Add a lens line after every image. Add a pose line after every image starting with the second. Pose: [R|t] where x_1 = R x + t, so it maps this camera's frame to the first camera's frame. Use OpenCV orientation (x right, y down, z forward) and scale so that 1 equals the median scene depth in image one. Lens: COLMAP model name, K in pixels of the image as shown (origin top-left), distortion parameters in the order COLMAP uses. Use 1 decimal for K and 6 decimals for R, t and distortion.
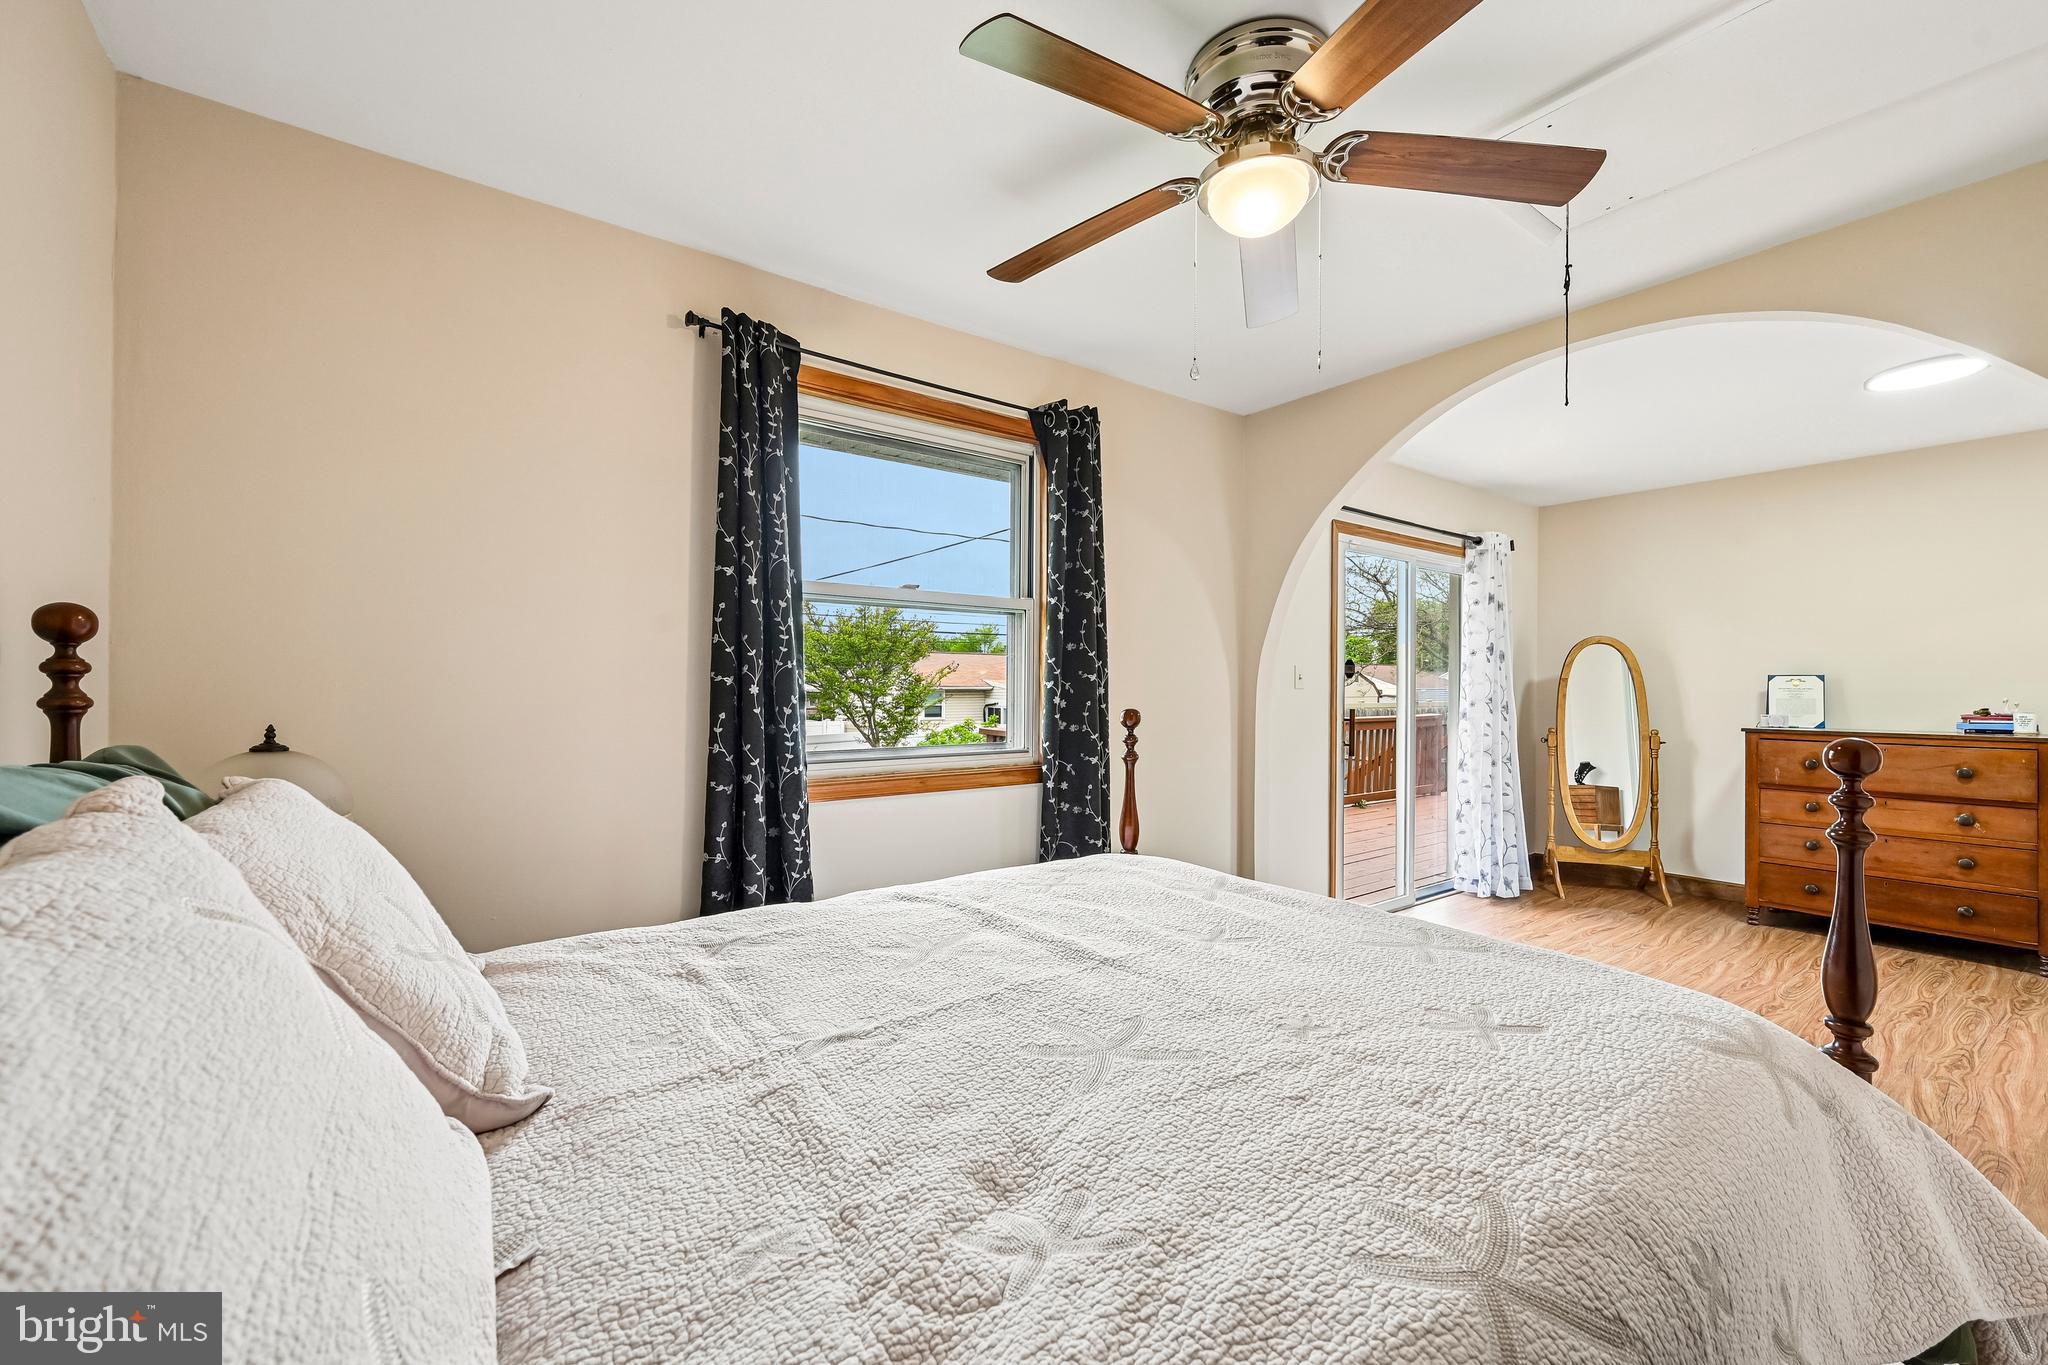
lens RADIAL K [[823.5, 0, 1031.5], [0, 823.5, 688.5], [0, 0, 1]] dist [-0.000869, 0.000191]
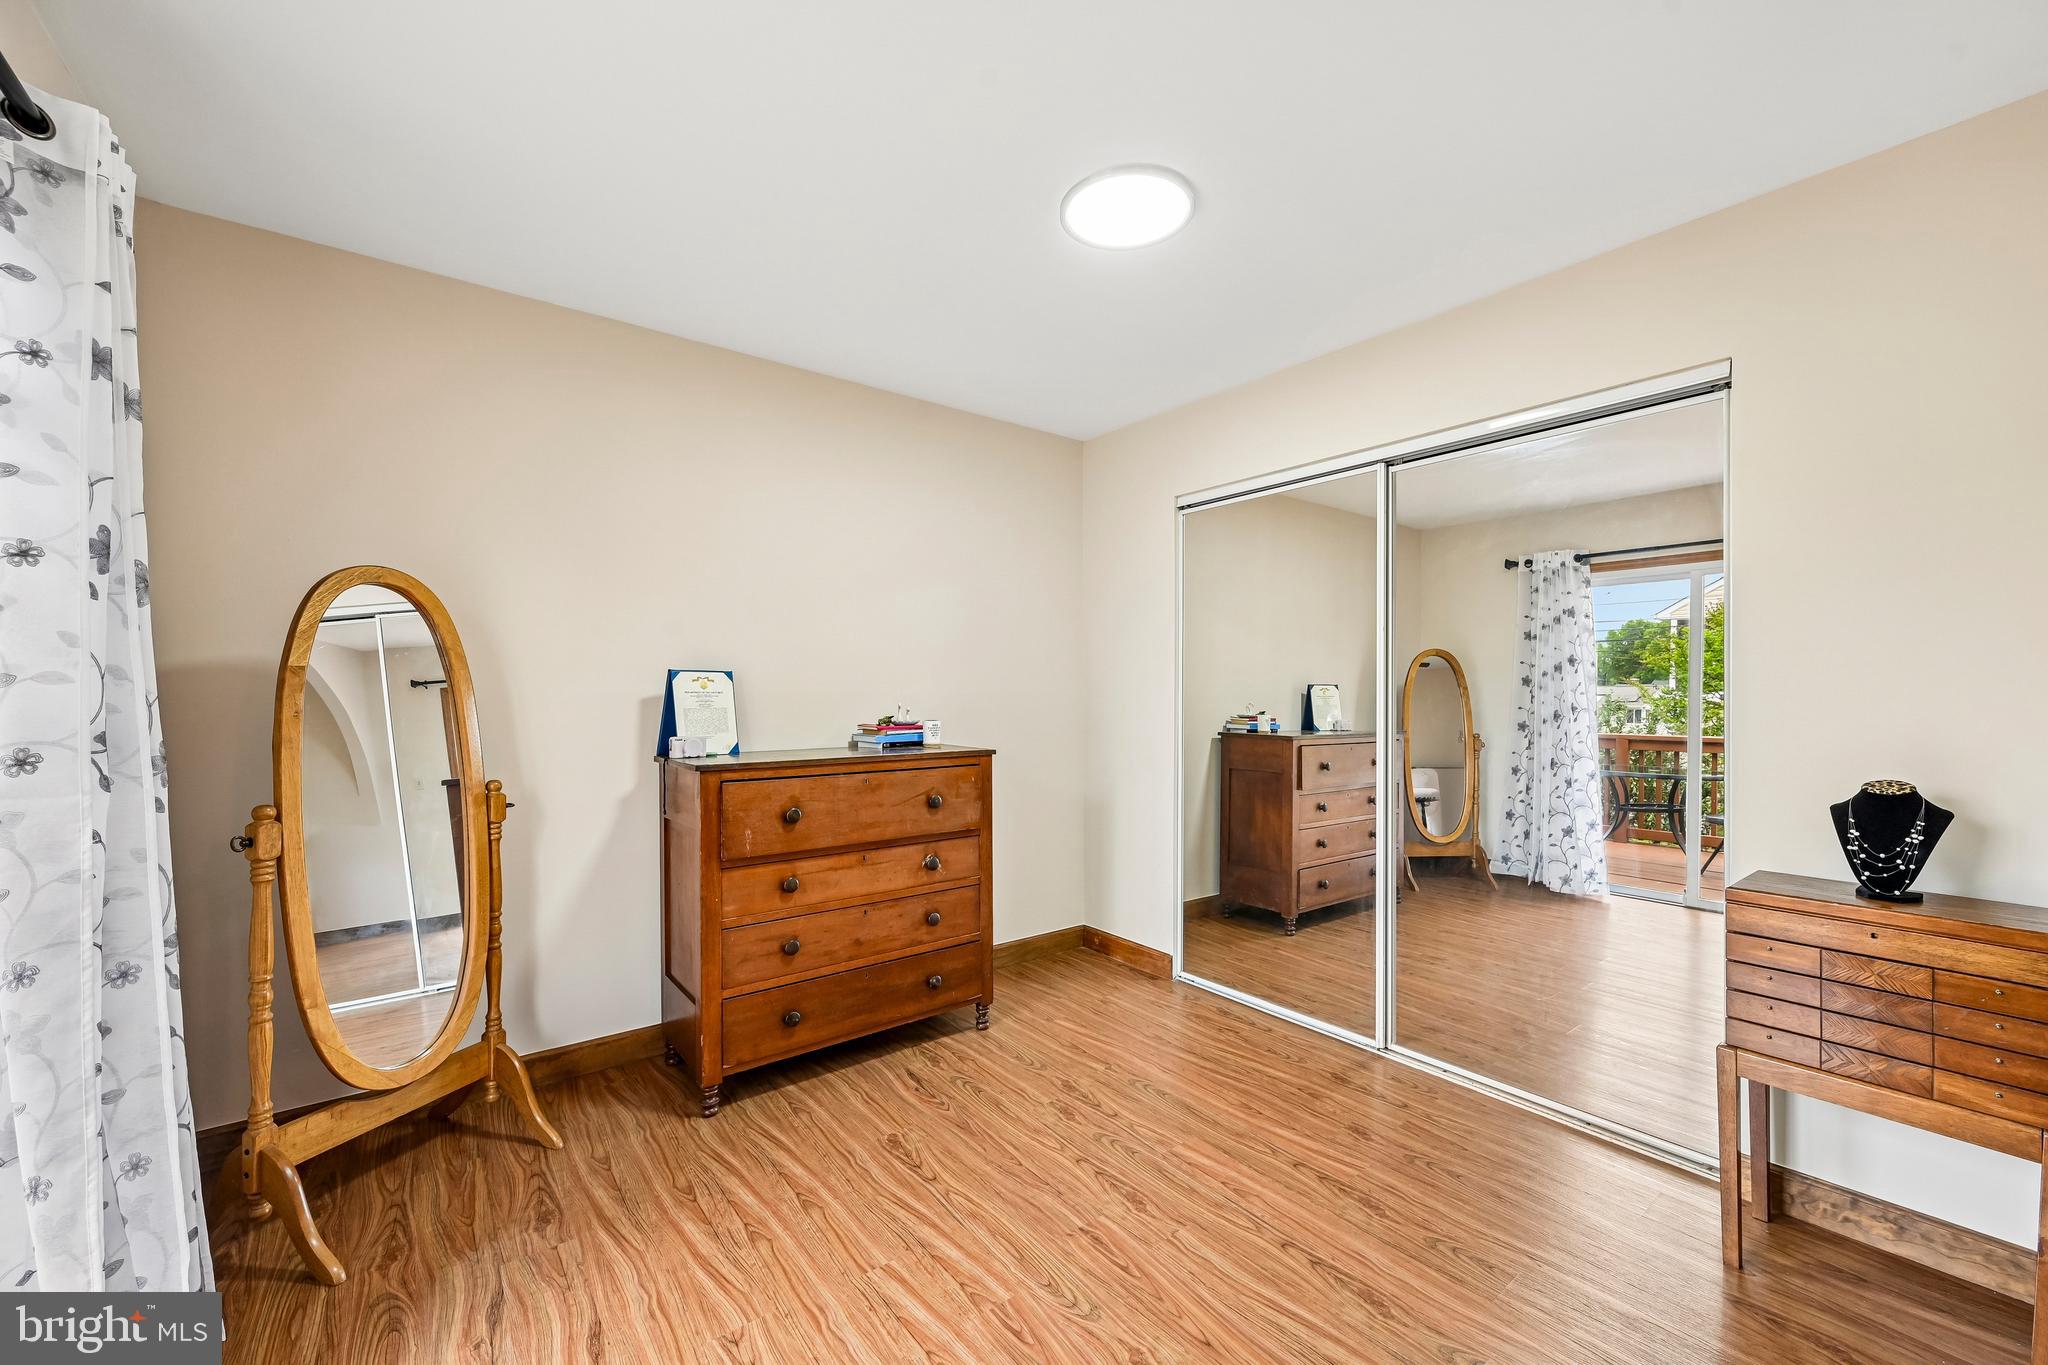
lens RADIAL K [[804.3, 0, 1033.1], [0, 804.3, 691.5], [0, 0, 1]] dist [-0.002541, 0.000252]
pose [[-0.020823, -0.004126, 0.999775, 0.336351], [0.000880, 0.999991, 0.004145, -0.003185], [-0.999783, 0.000966, -0.020819, 0.814873]]
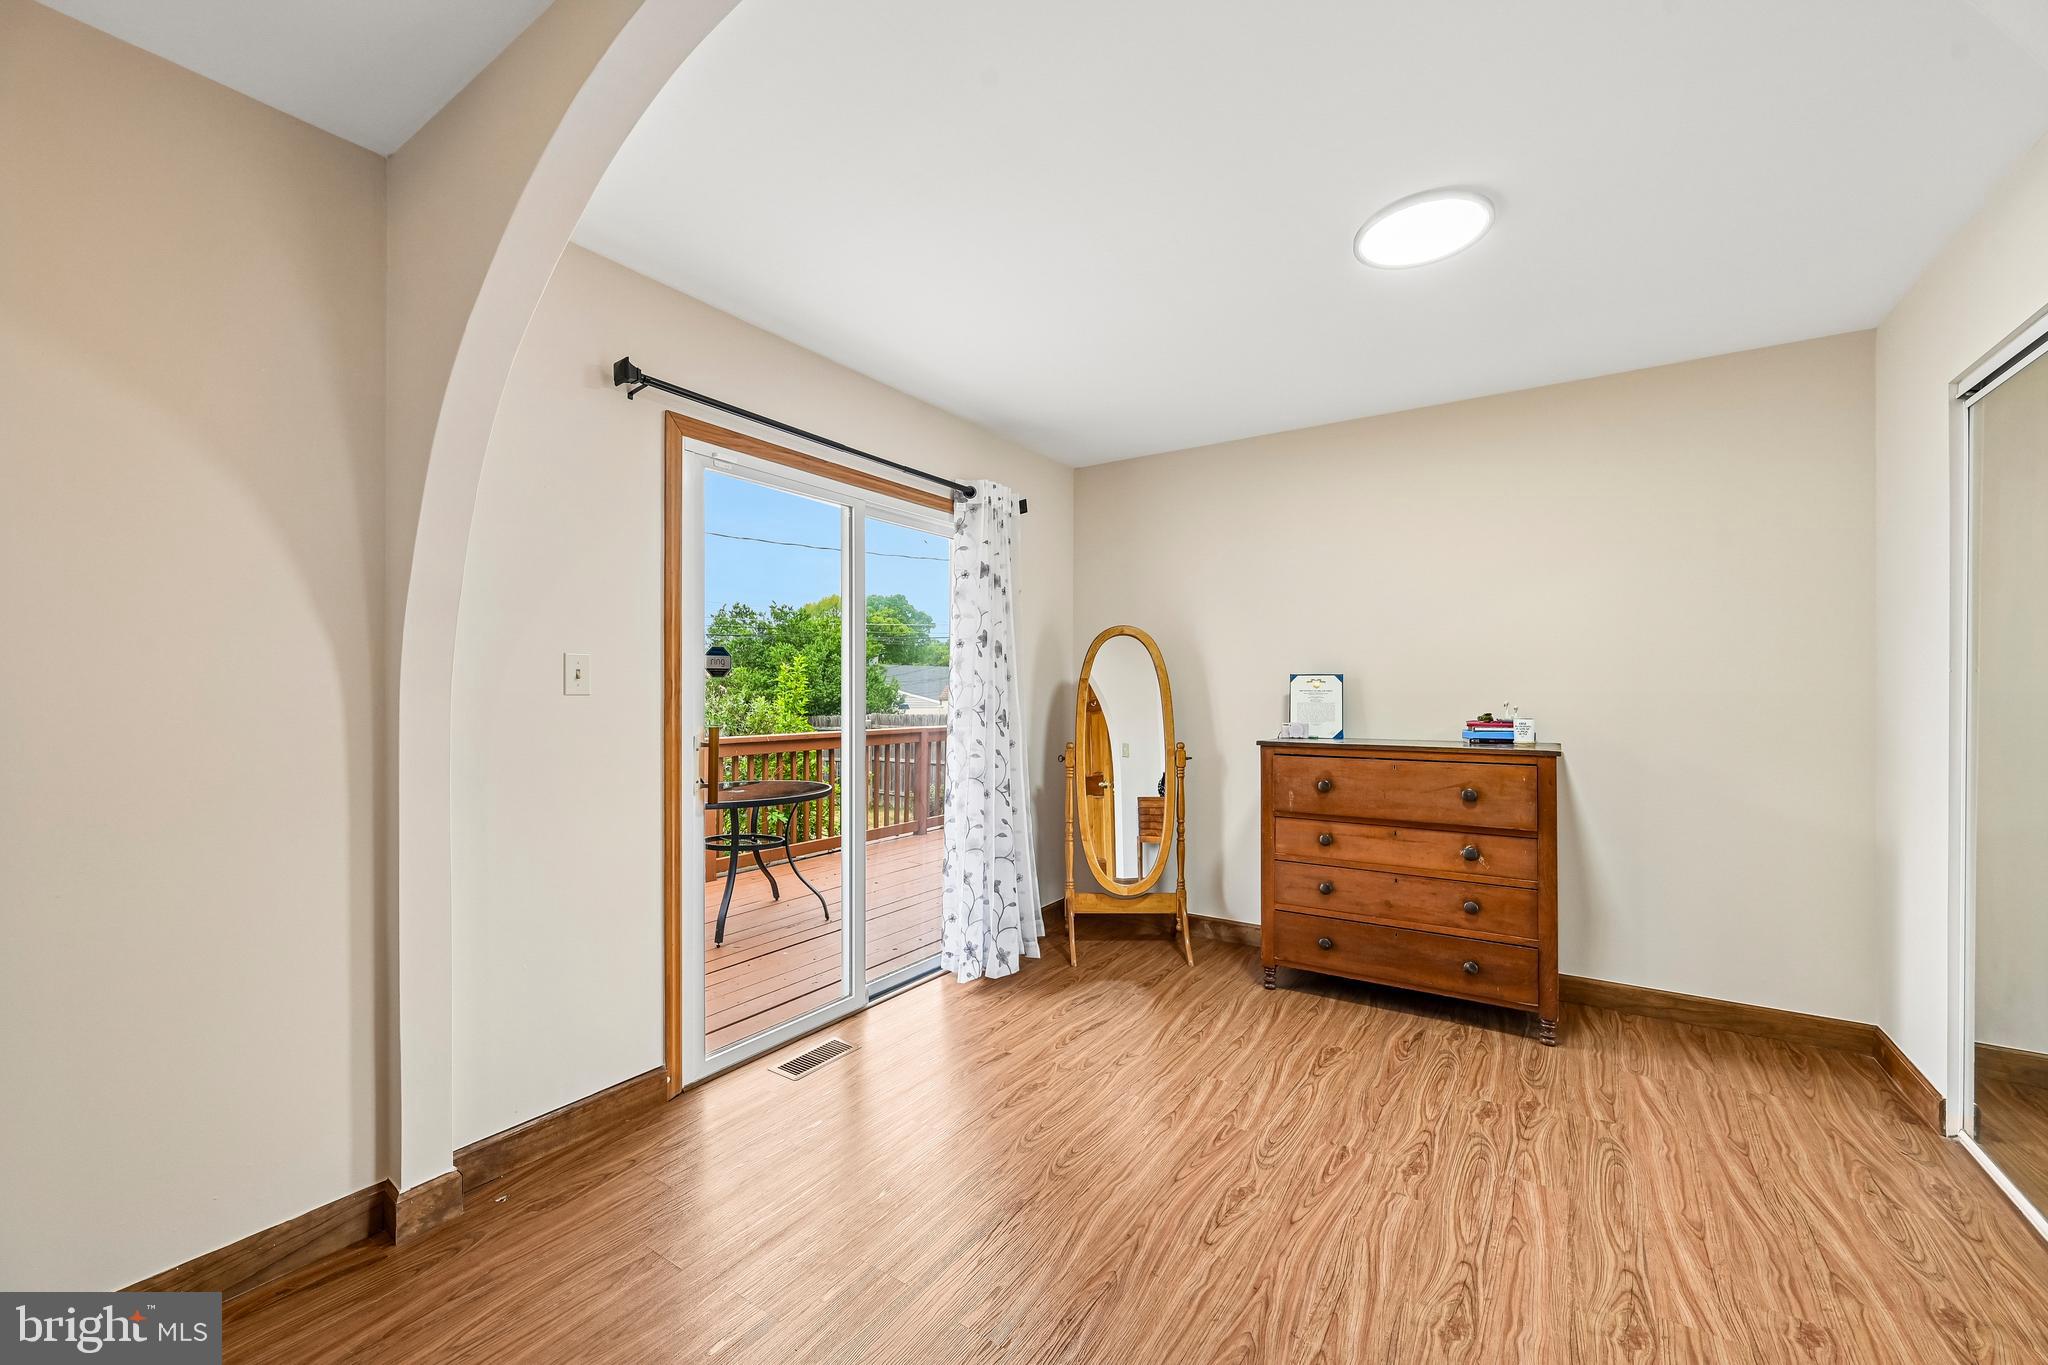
lens RADIAL K [[804.3, 0, 1033.1], [0, 804.3, 691.5], [0, 0, 1]] dist [-0.002541, 0.000252]
pose [[0.941042, -0.004709, 0.338256, 0.413146], [0.004912, 0.999988, 0.000256, -0.000812], [-0.338253, 0.001421, 0.941054, 0.357720]]
